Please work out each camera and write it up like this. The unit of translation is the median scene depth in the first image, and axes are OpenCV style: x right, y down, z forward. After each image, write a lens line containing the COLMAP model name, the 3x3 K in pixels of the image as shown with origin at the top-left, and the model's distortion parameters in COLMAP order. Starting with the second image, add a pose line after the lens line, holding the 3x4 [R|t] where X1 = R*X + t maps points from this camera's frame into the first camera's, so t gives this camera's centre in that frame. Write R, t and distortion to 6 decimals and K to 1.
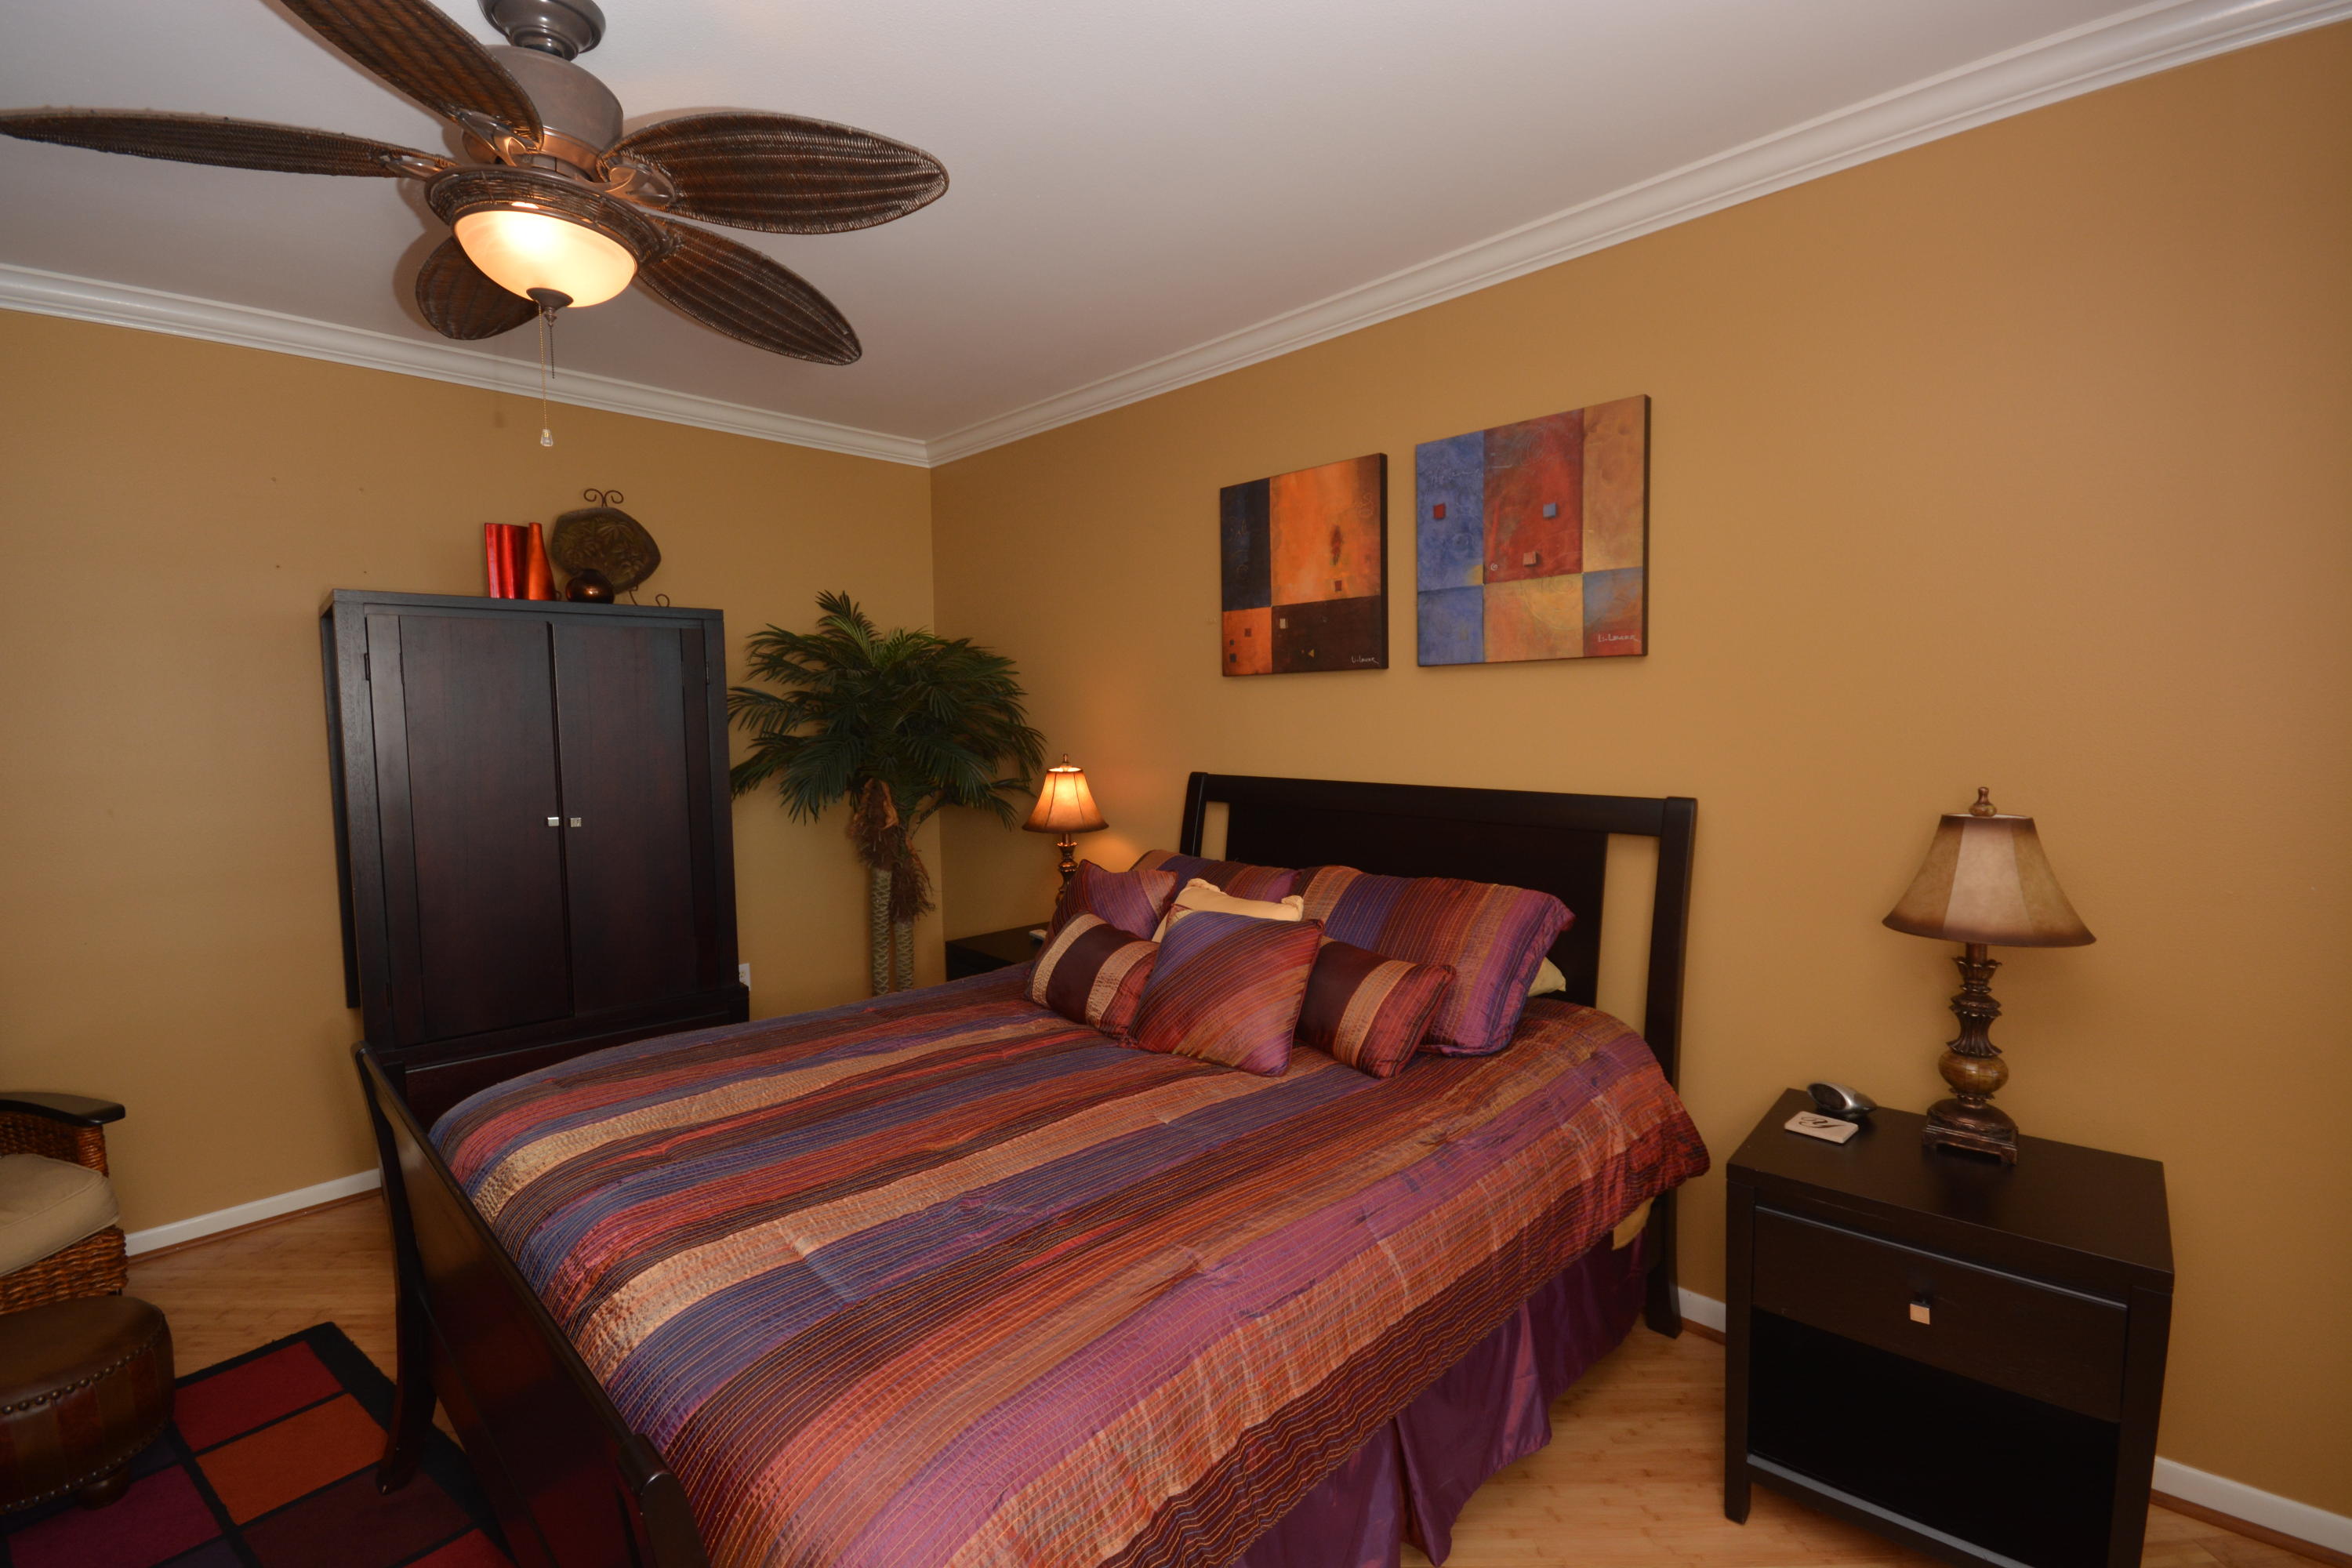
lens RADIAL K [[1035.5, 0, 1176.0], [0, 1035.5, 784.0], [0, 0, 1]] dist [-0.000248, 0.000392]
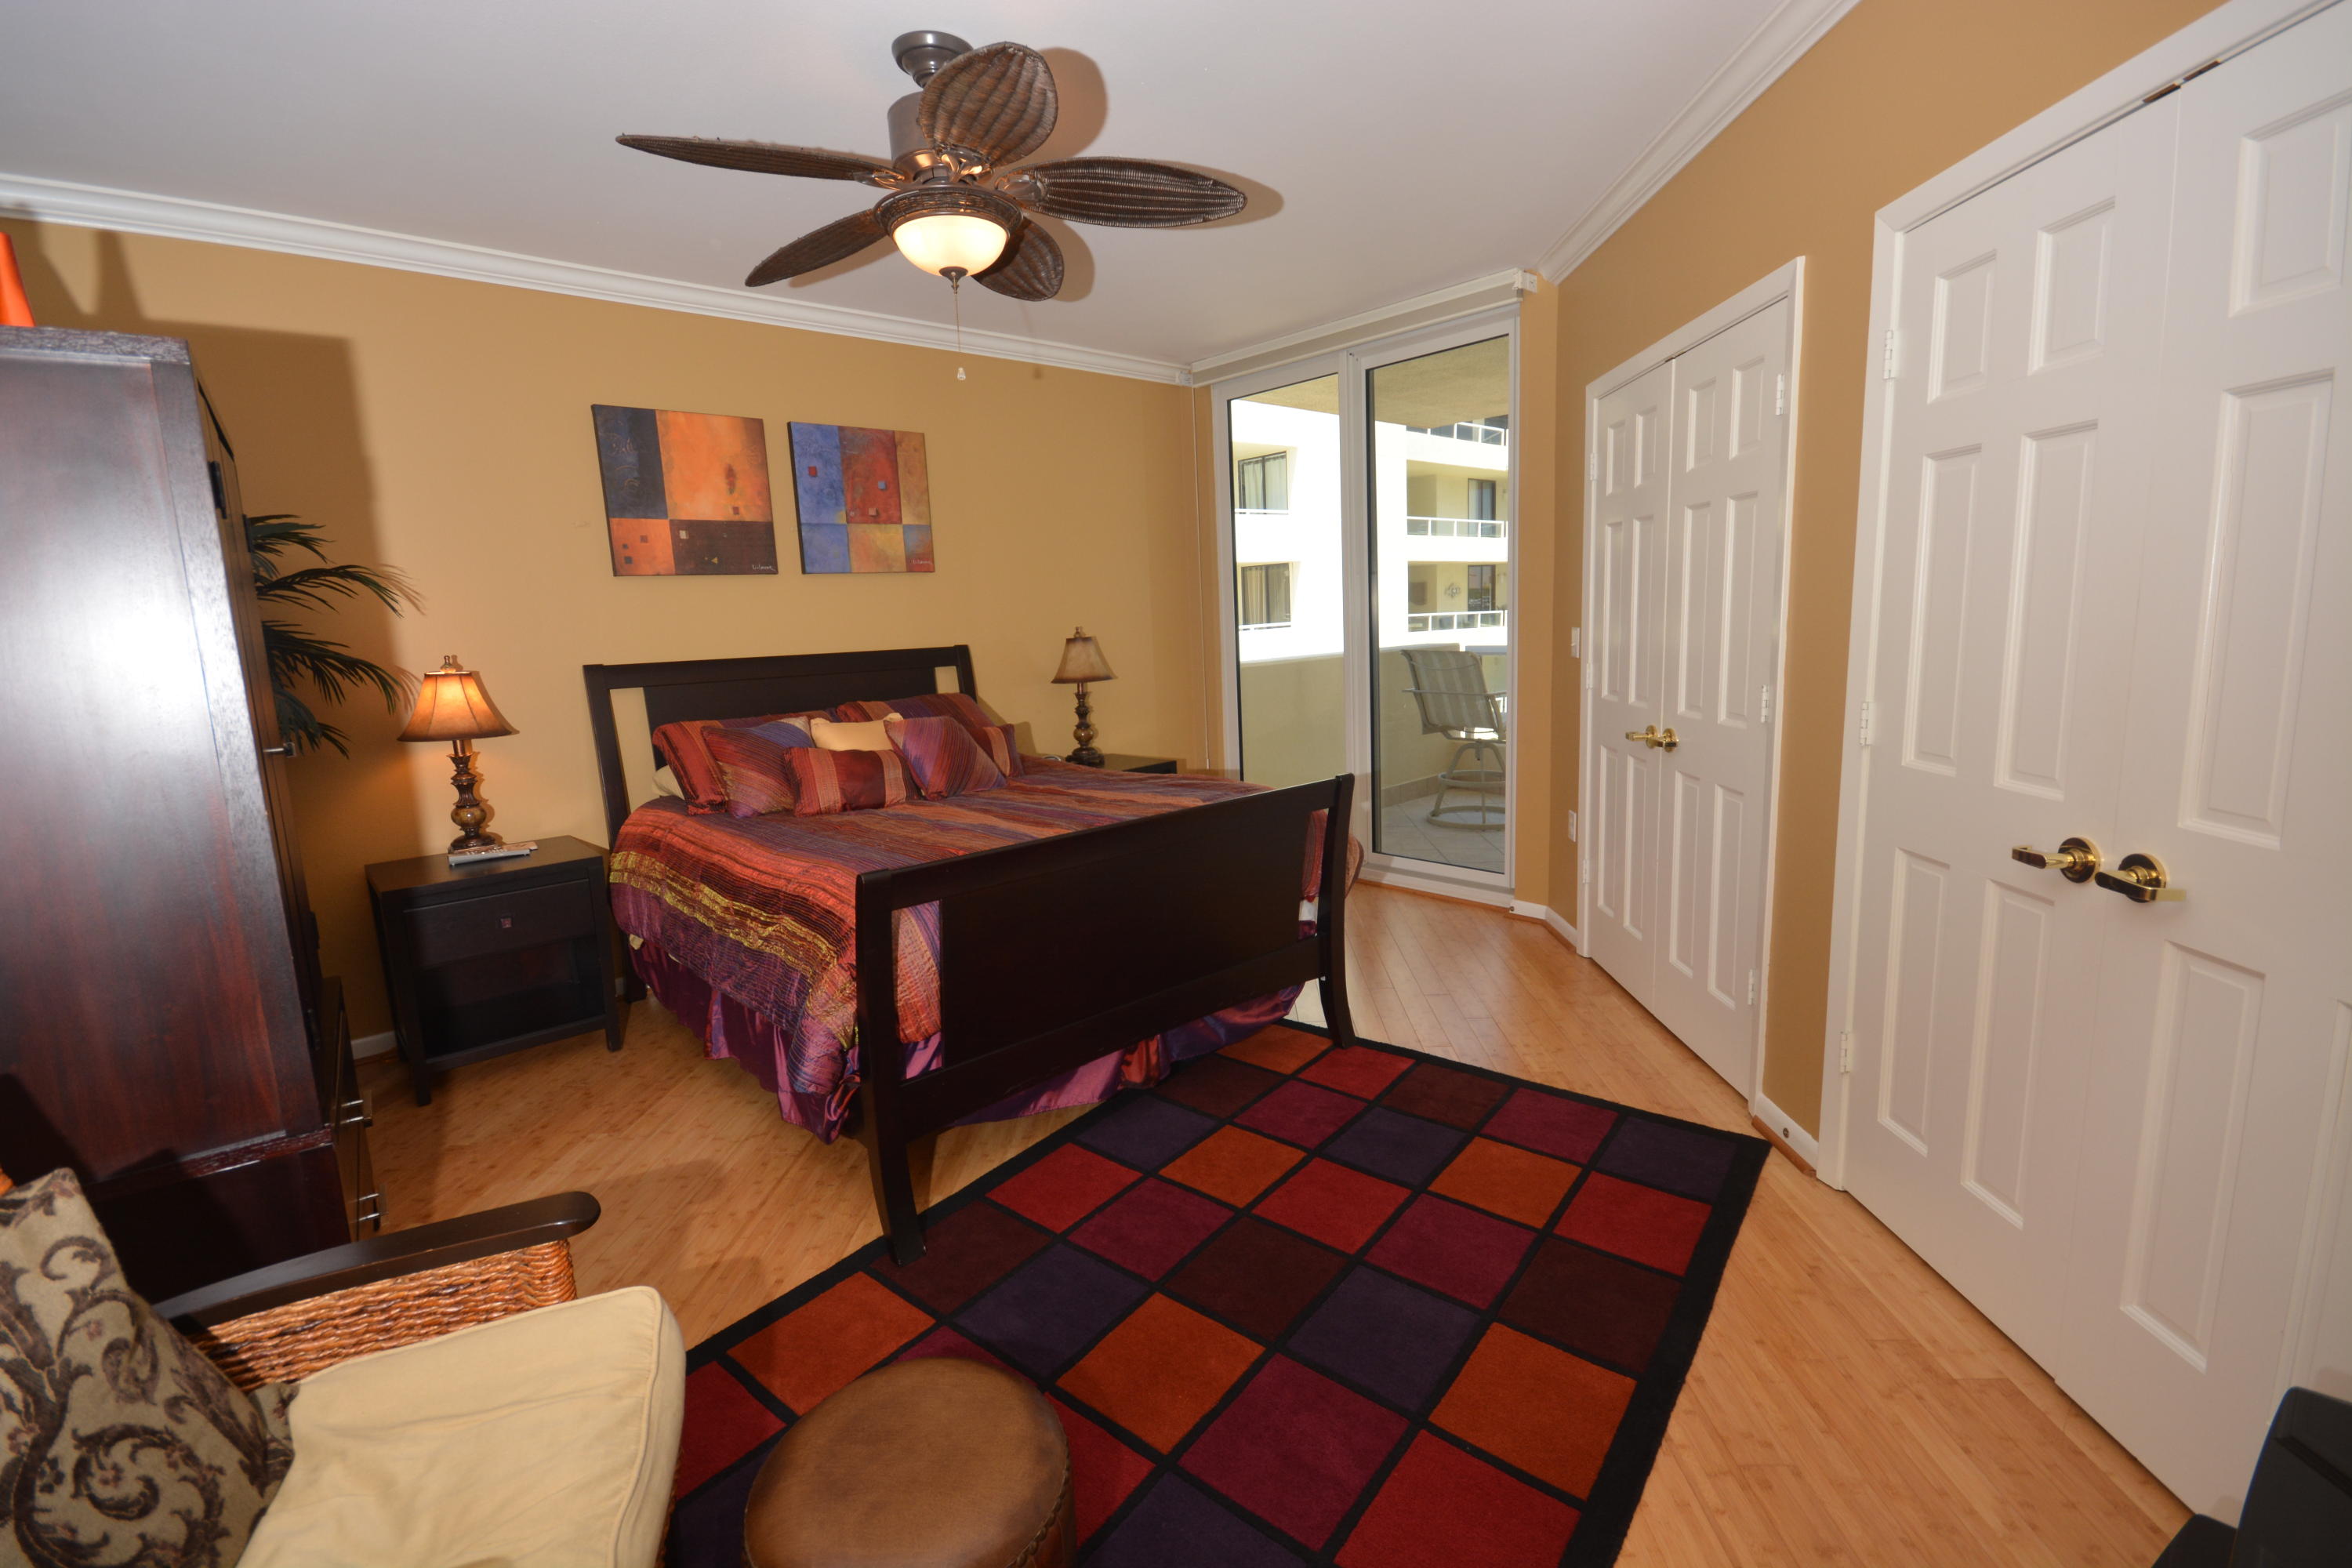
lens RADIAL K [[1035.5, 0, 1176.0], [0, 1035.5, 784.0], [0, 0, 1]] dist [-0.000248, 0.000392]
pose [[0.048066, -0.157508, 0.986347, -1.225158], [0.107088, 0.982610, 0.151692, 0.014894], [-0.993087, 0.098335, 0.064098, 0.391093]]
